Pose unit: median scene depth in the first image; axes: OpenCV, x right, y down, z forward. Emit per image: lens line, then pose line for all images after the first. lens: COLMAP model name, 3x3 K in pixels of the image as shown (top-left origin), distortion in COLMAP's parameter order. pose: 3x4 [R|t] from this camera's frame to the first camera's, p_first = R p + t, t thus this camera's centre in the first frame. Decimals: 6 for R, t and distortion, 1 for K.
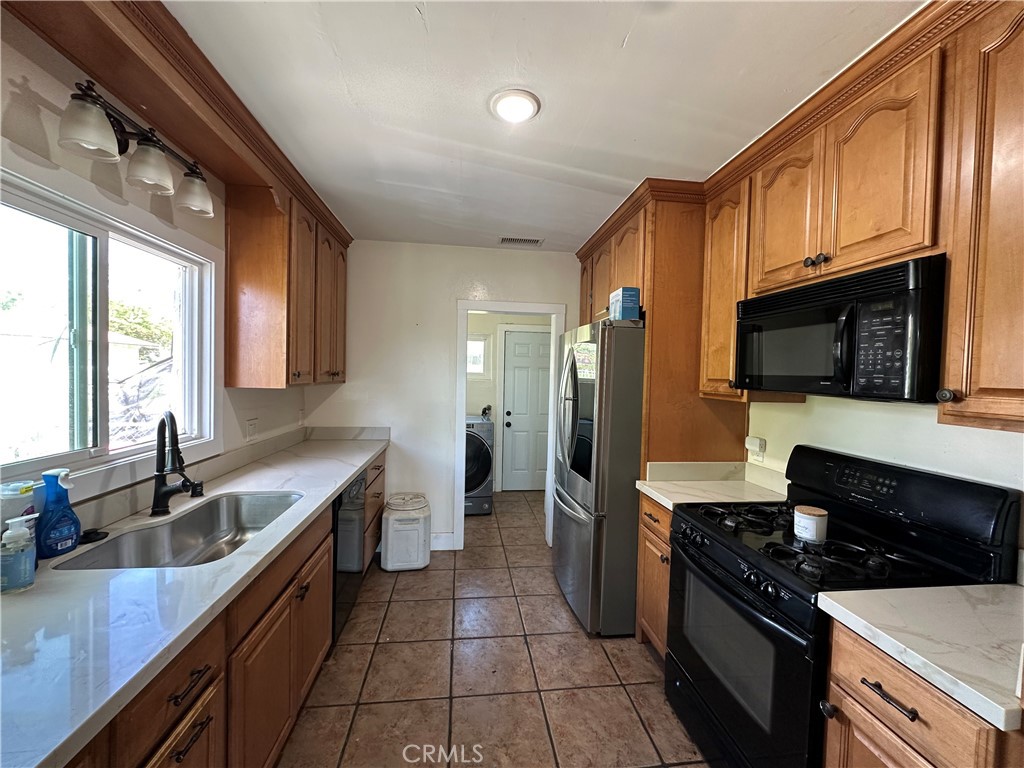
lens RADIAL K [[407.9, 0, 512.3], [0, 407.9, 384.7], [0, 0, 1]] dist [-0.000798, 0.000142]
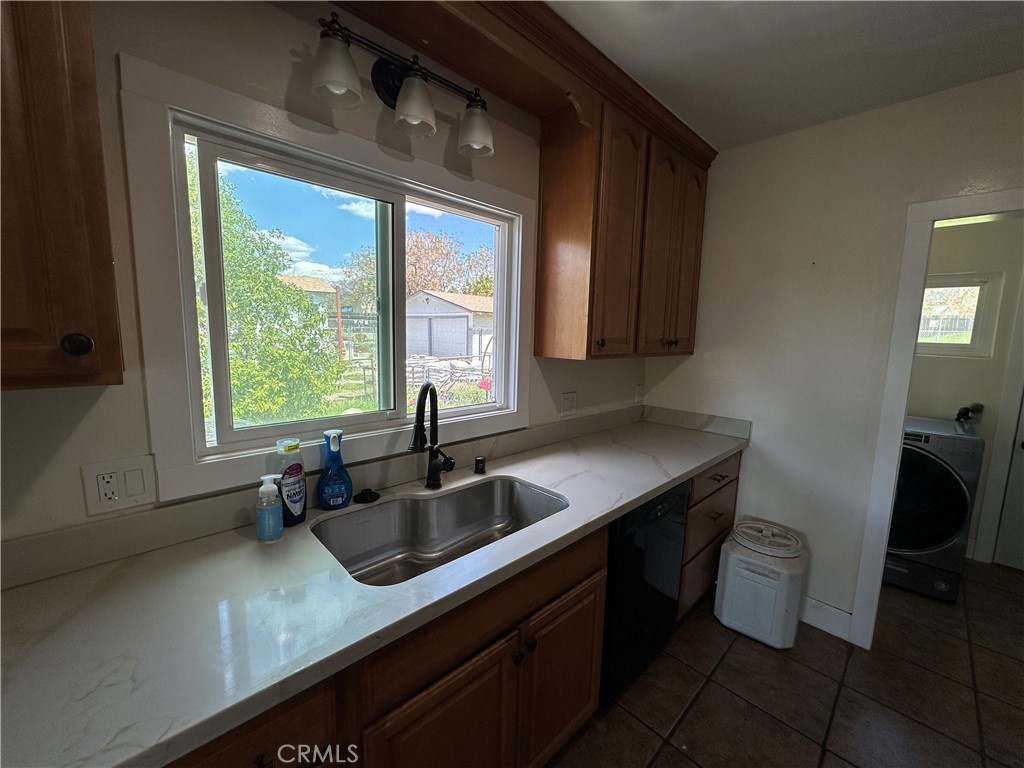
lens RADIAL K [[407.9, 0, 512.3], [0, 407.9, 384.7], [0, 0, 1]] dist [-0.000798, 0.000142]
pose [[0.601636, 0.093858, -0.793237, -0.005047], [-0.032434, 0.995124, 0.093146, -0.014403], [0.798112, -0.030312, 0.601746, 0.451262]]
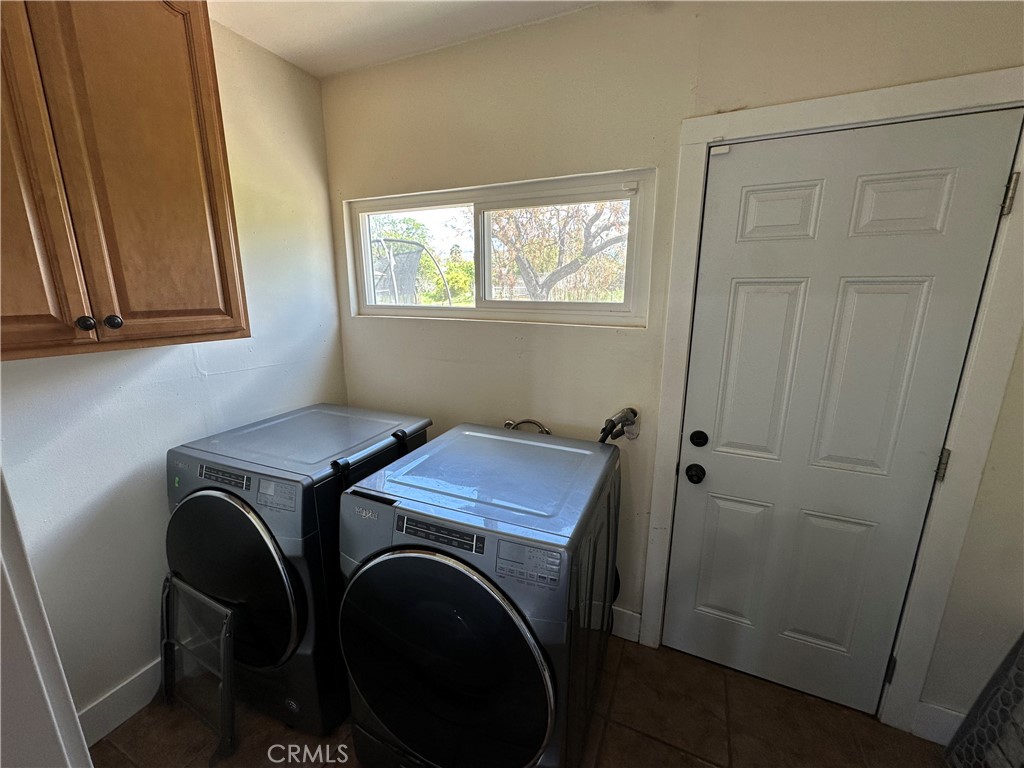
lens RADIAL K [[407.9, 0, 512.3], [0, 407.9, 384.7], [0, 0, 1]] dist [-0.000798, 0.000142]
pose [[0.856838, 0.094356, -0.506878, 0.057067], [0.004179, 0.981808, 0.189828, -0.072713], [0.515569, -0.164770, 0.840857, 1.752849]]
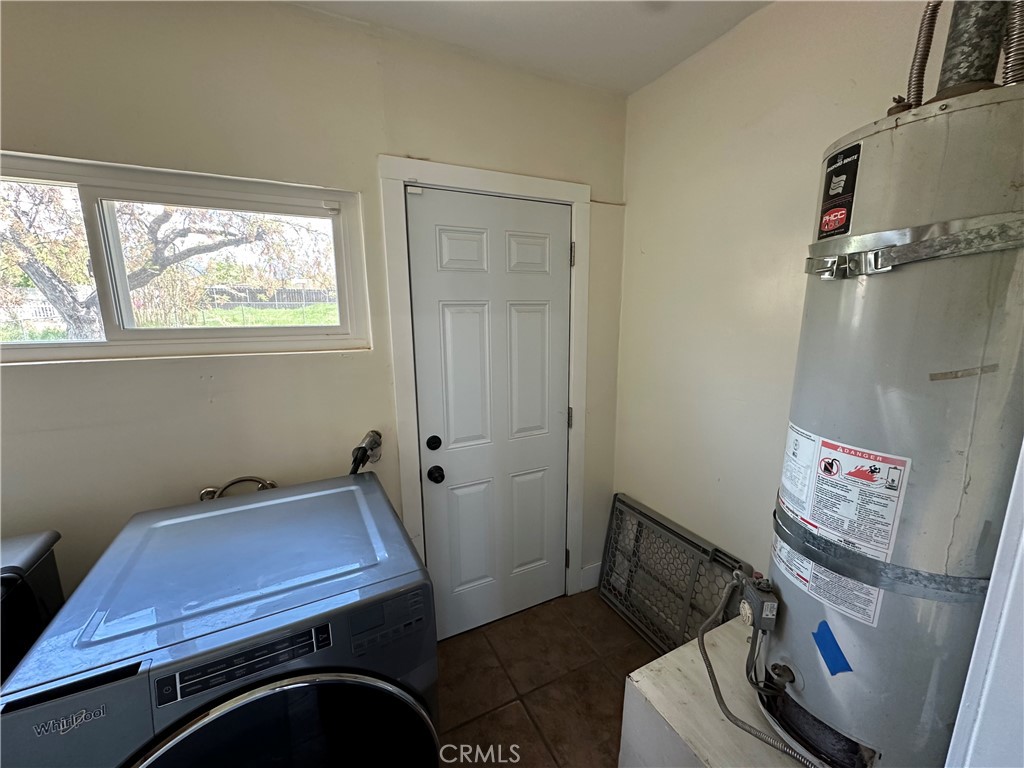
lens RADIAL K [[407.9, 0, 512.3], [0, 407.9, 384.7], [0, 0, 1]] dist [-0.000798, 0.000142]
pose [[0.939386, -0.093816, 0.329776, -0.143765], [0.039177, 0.984907, 0.168593, -0.084568], [-0.340615, -0.145455, 0.928883, 1.727179]]
